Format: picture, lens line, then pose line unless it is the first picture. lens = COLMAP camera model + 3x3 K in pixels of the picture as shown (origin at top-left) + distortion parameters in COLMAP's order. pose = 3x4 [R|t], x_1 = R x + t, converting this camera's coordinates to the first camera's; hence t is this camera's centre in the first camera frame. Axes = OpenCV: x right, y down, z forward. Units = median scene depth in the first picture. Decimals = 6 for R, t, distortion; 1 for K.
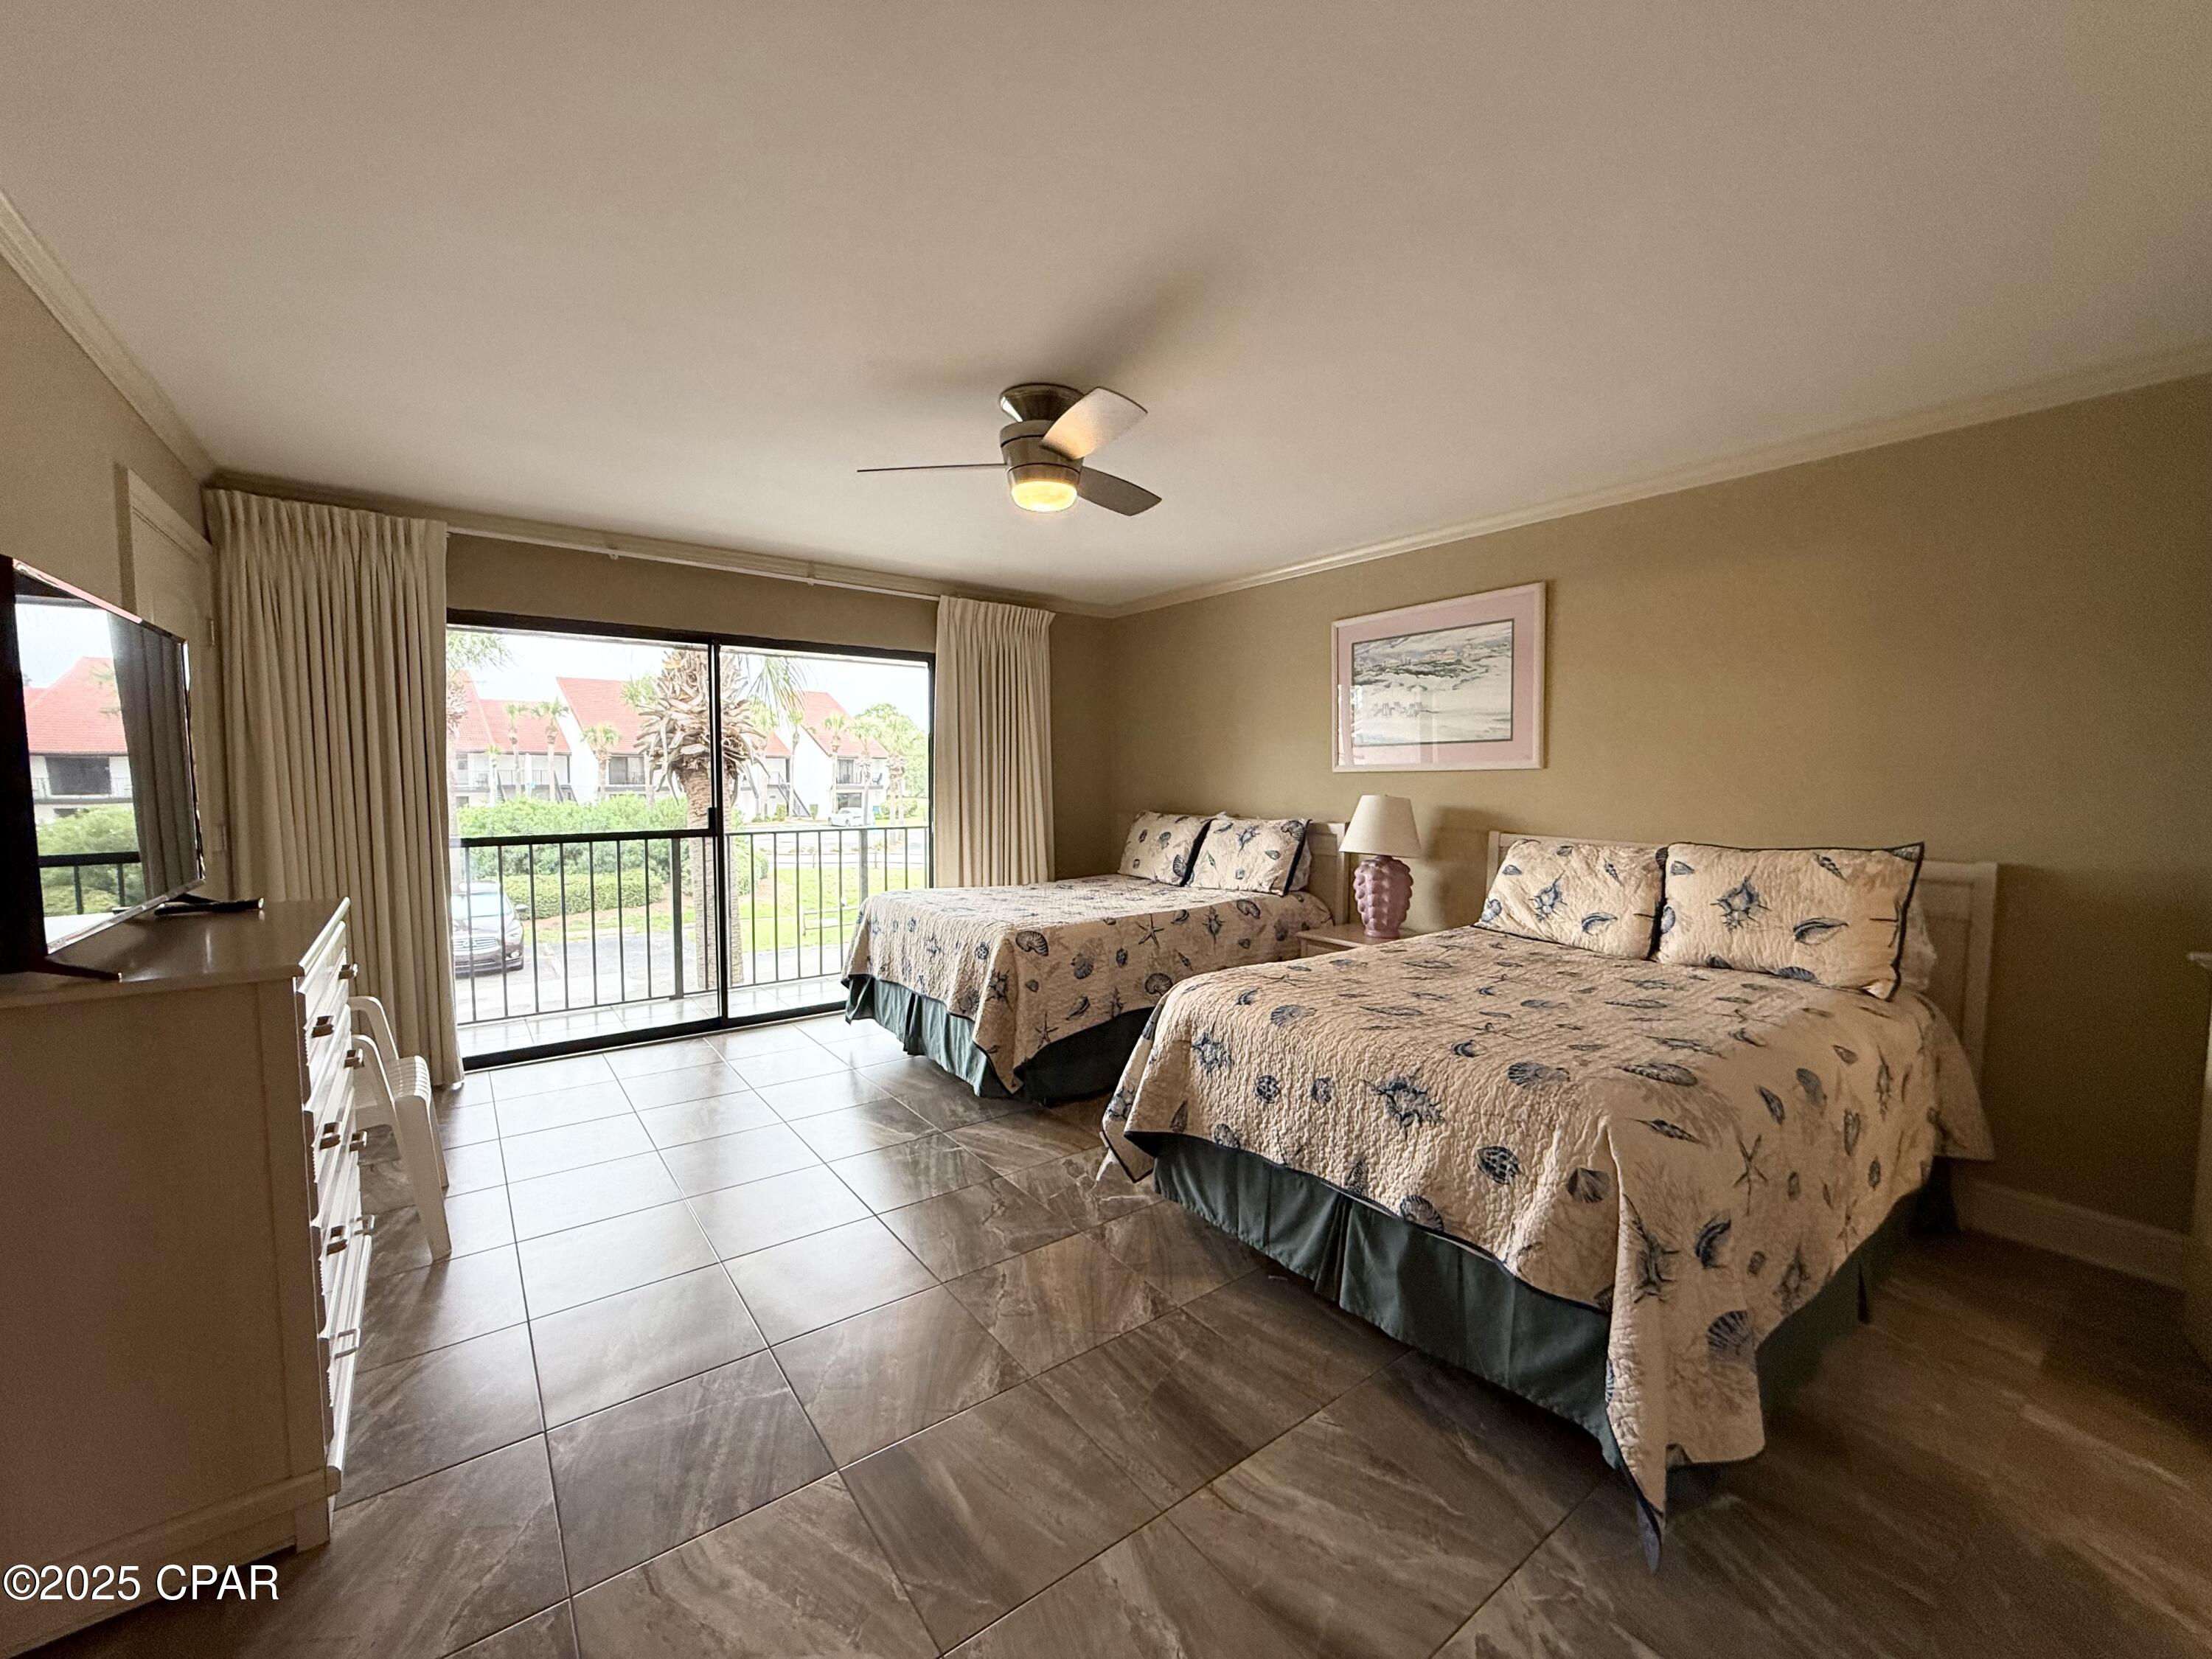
lens RADIAL K [[881.8, 0, 1099.4], [0, 881.8, 829.3], [0, 0, 1]] dist [-0.000889, -0.000069]
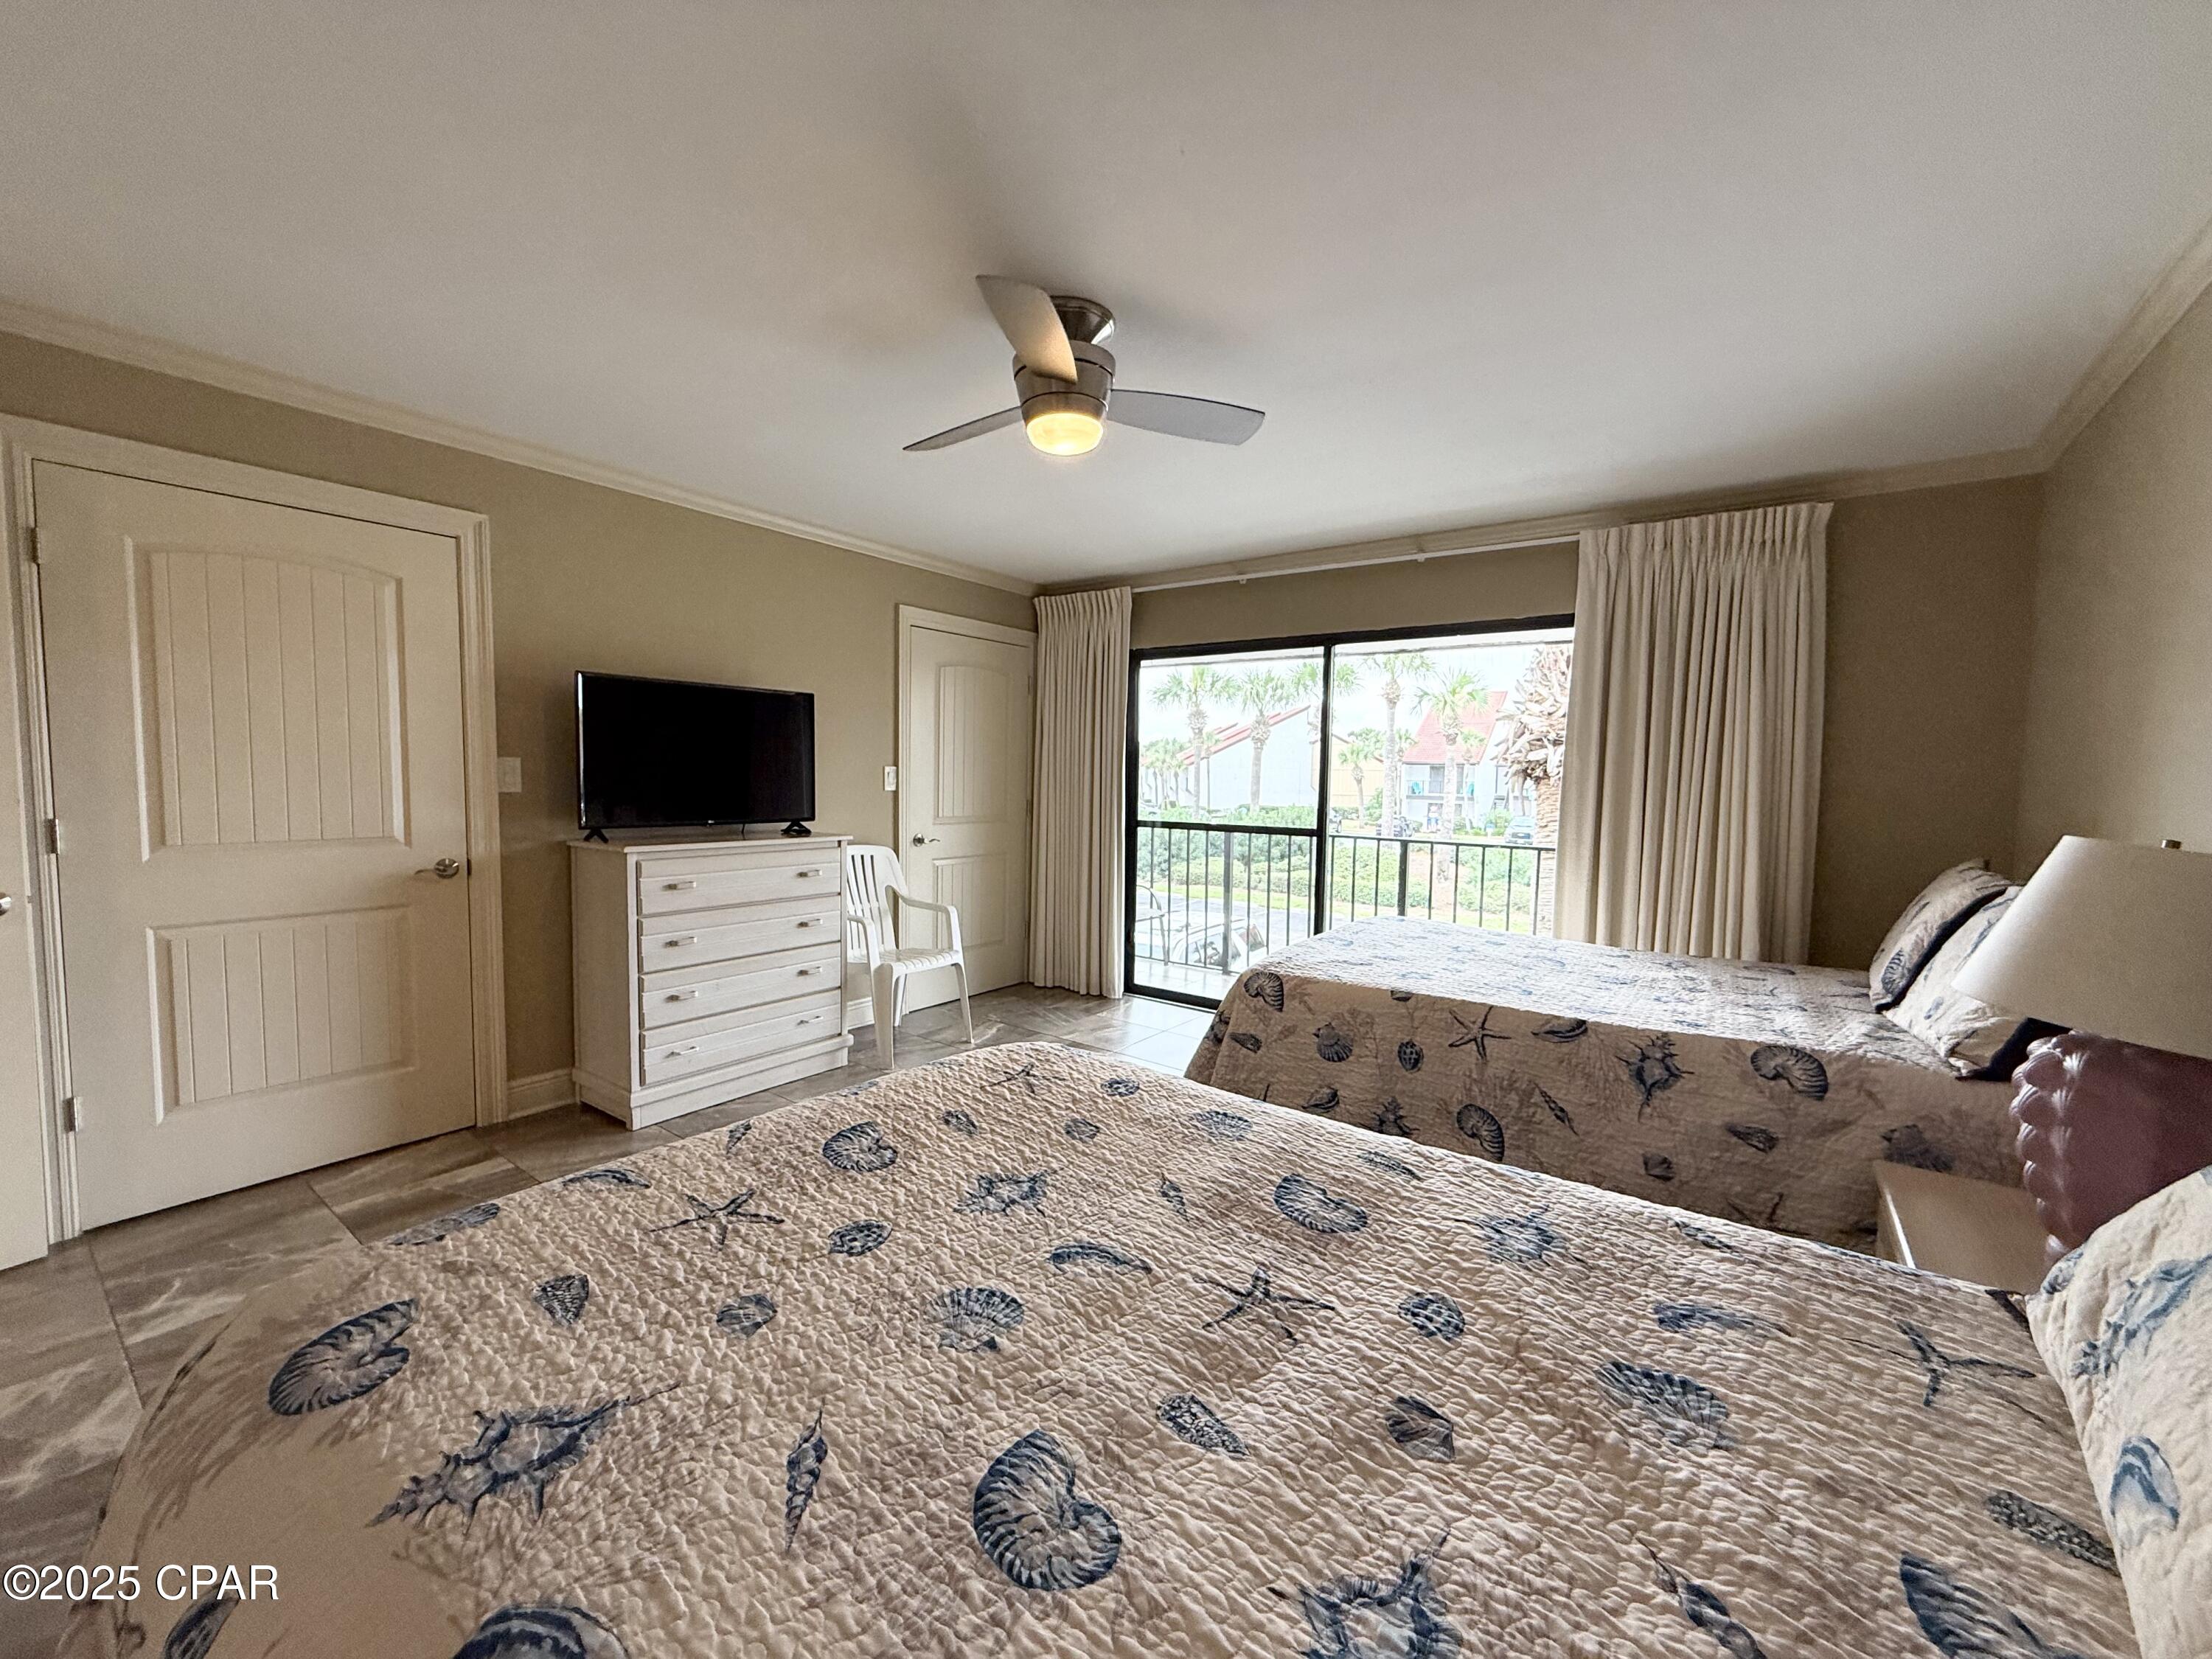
lens RADIAL K [[881.8, 0, 1099.4], [0, 881.8, 829.3], [0, 0, 1]] dist [-0.000889, -0.000069]
pose [[0.278317, 0.062387, -0.958461, 0.550198], [-0.081493, 0.995824, 0.041155, -0.025944], [0.957026, 0.066654, 0.282239, 0.573675]]
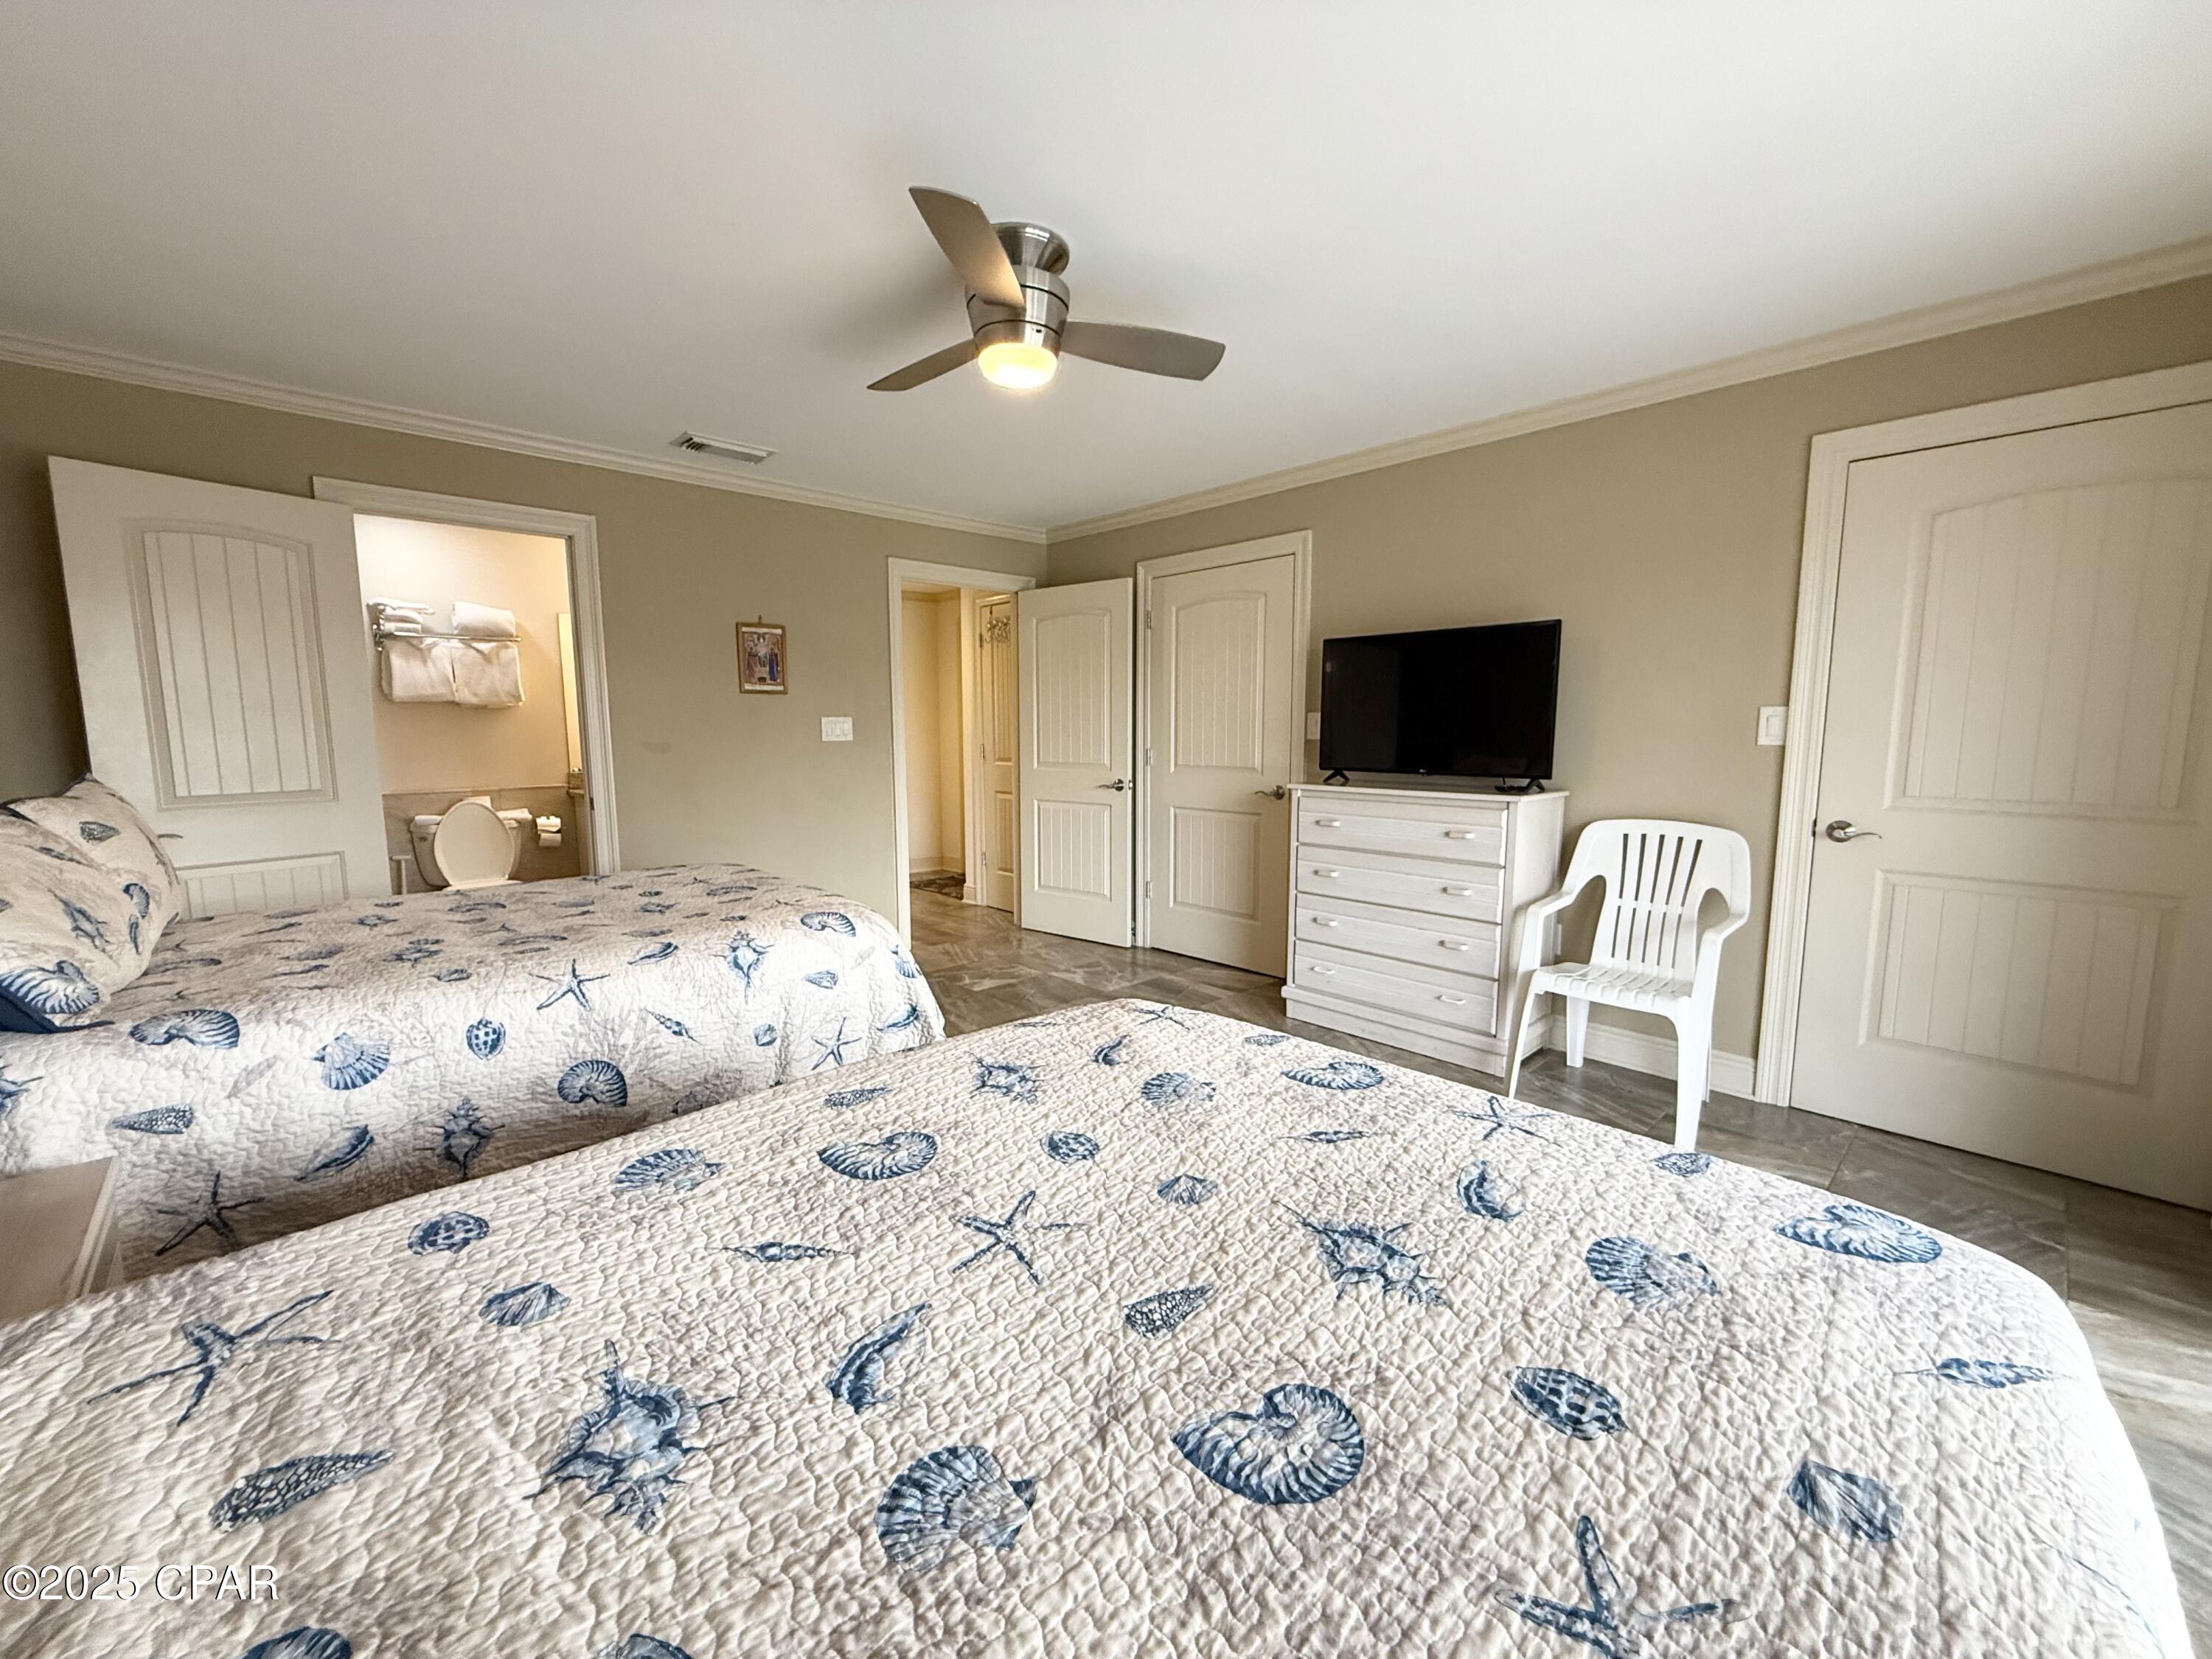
lens RADIAL K [[881.8, 0, 1099.4], [0, 881.8, 829.3], [0, 0, 1]] dist [-0.000889, -0.000069]
pose [[-0.994047, 0.010173, -0.108475, -0.029777], [-0.009768, 0.983302, 0.181719, -0.067557], [0.108513, 0.181696, -0.977349, 1.337580]]
